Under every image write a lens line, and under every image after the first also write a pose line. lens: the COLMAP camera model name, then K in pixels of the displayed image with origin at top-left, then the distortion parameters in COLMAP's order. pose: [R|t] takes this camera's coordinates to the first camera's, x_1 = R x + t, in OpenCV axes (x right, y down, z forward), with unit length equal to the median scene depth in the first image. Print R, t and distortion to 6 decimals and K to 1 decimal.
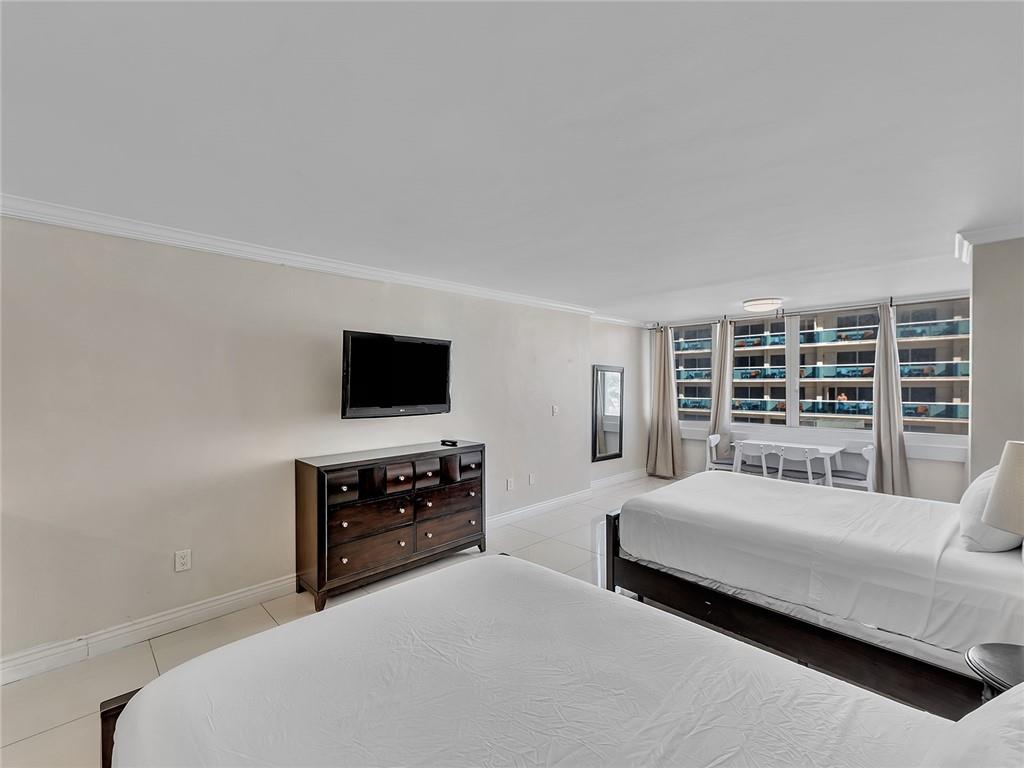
lens RADIAL K [[449.2, 0, 521.6], [0, 449.2, 390.3], [0, 0, 1]] dist [0.009806, -0.004081]
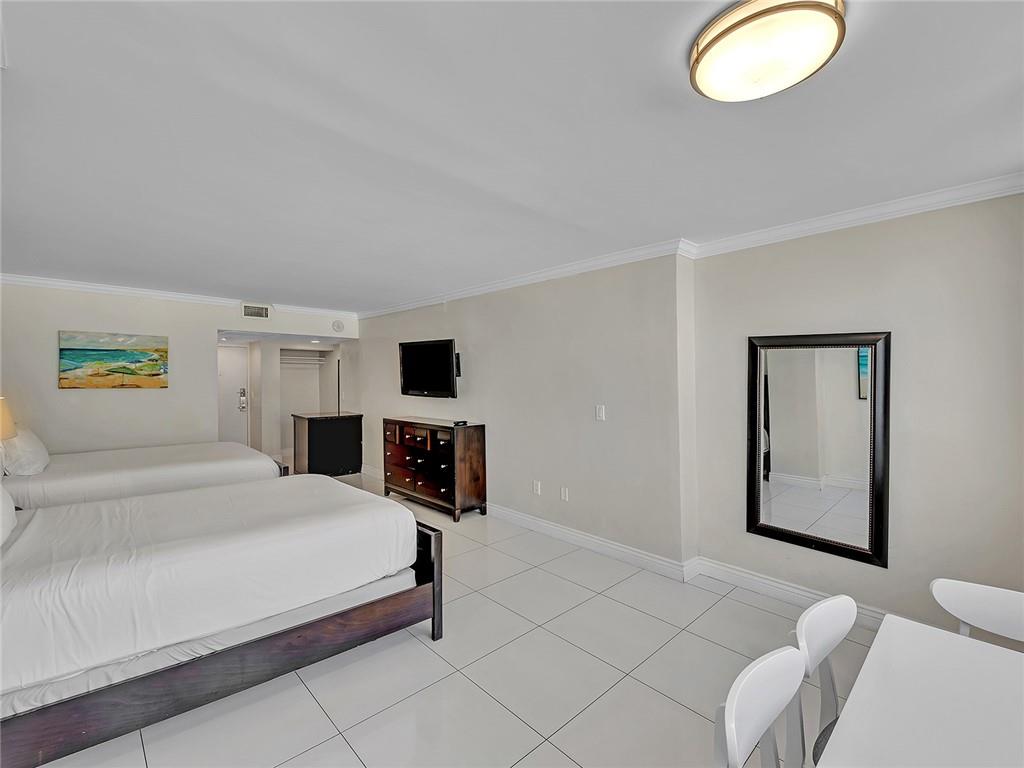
lens RADIAL K [[449.2, 0, 520.8], [0, 449.2, 384.9], [0, 0, 1]] dist [0.009806, -0.004081]
pose [[-0.004558, 0.016463, -0.999854, 0.772129], [-0.021293, 0.999636, 0.016557, -0.007749], [0.999763, 0.021365, -0.004206, 0.853047]]
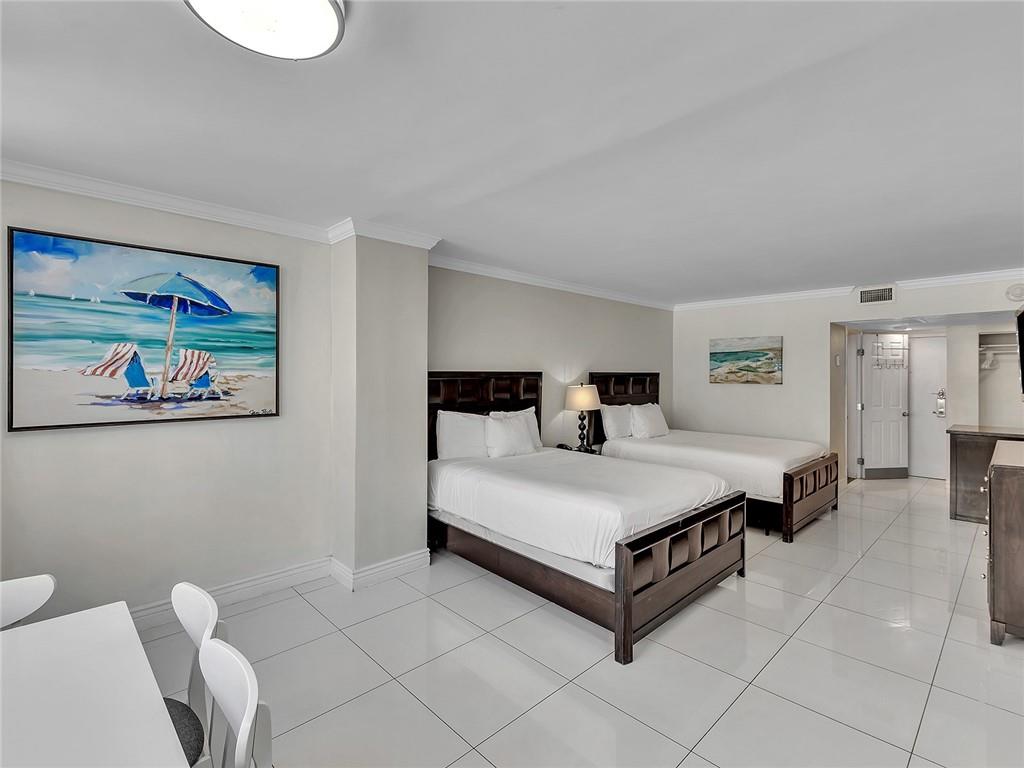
lens RADIAL K [[494.2, 0, 508.2], [0, 494.2, 375.8], [0, 0, 1]] dist [0.003100, -0.002947]
pose [[-0.999793, 0.001089, 0.020301, 0.406196], [0.001464, 0.999828, 0.018475, -0.009782], [-0.020277, 0.018501, -0.999623, 1.225906]]
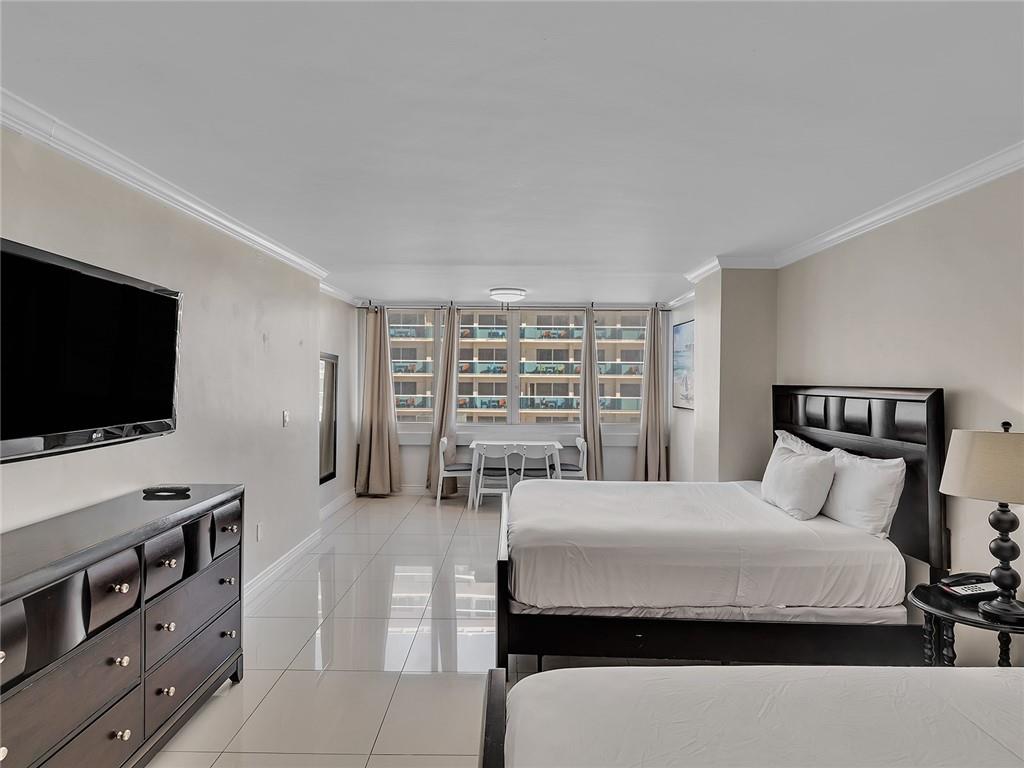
lens RADIAL K [[526.0, 0, 516.7], [0, 526.0, 385.3], [0, 0, 1]] dist [0.003847, -0.001388]
pose [[0.705359, -0.000603, 0.708850, -0.219652], [0.000522, 1.000000, 0.000331, -0.002728], [-0.708851, 0.000137, 0.705359, 0.217481]]
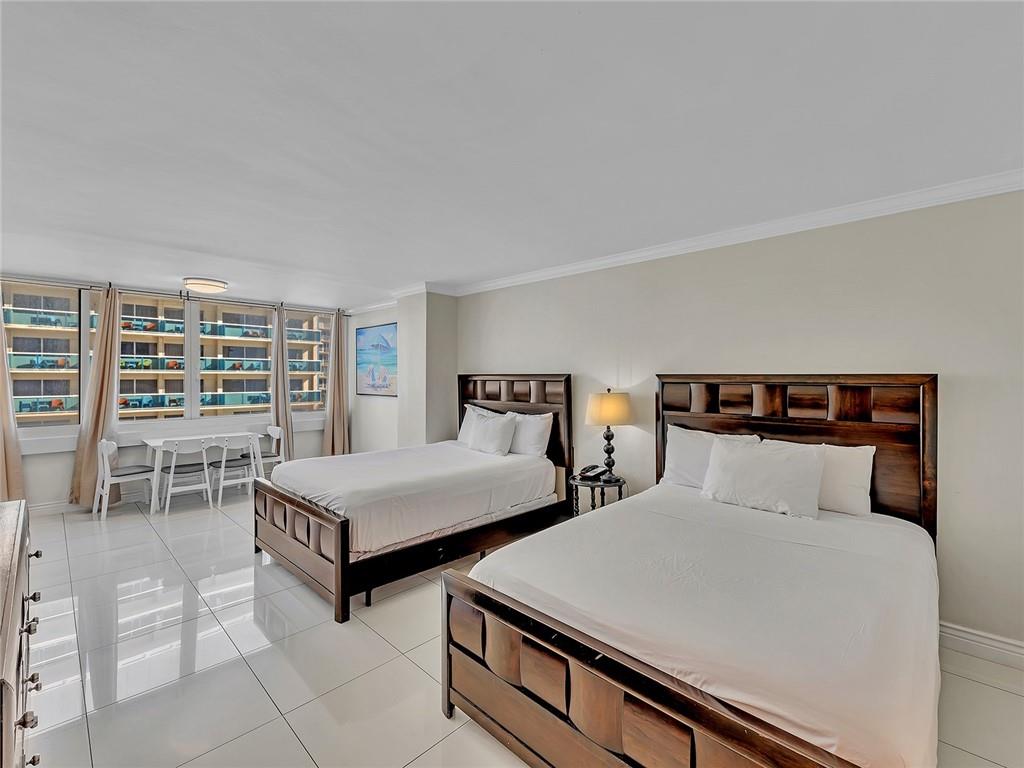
lens RADIAL K [[449.2, 0, 504.9], [0, 449.2, 377.3], [0, 0, 1]] dist [0.009806, -0.004081]
pose [[0.005537, -0.000041, 0.999985, -0.377443], [0.013099, 0.999914, -0.000031, 0.004259], [-0.999899, 0.013099, 0.005537, 0.382557]]
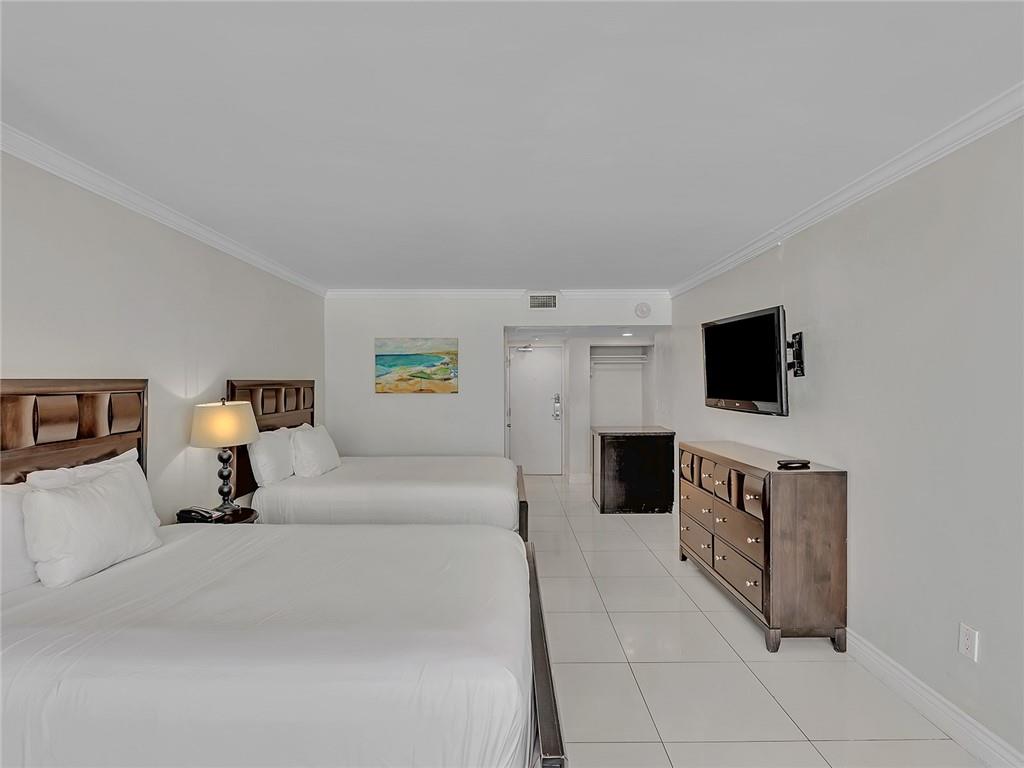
lens RADIAL K [[525.5, 0, 514.2], [0, 525.5, 396.8], [0, 0, 1]] dist [0.001825, -0.001874]
pose [[-0.700985, 0.026987, -0.712665, 0.477635], [-0.004898, 0.999078, 0.042650, -0.006923], [0.713159, 0.033387, -0.700207, 0.907491]]
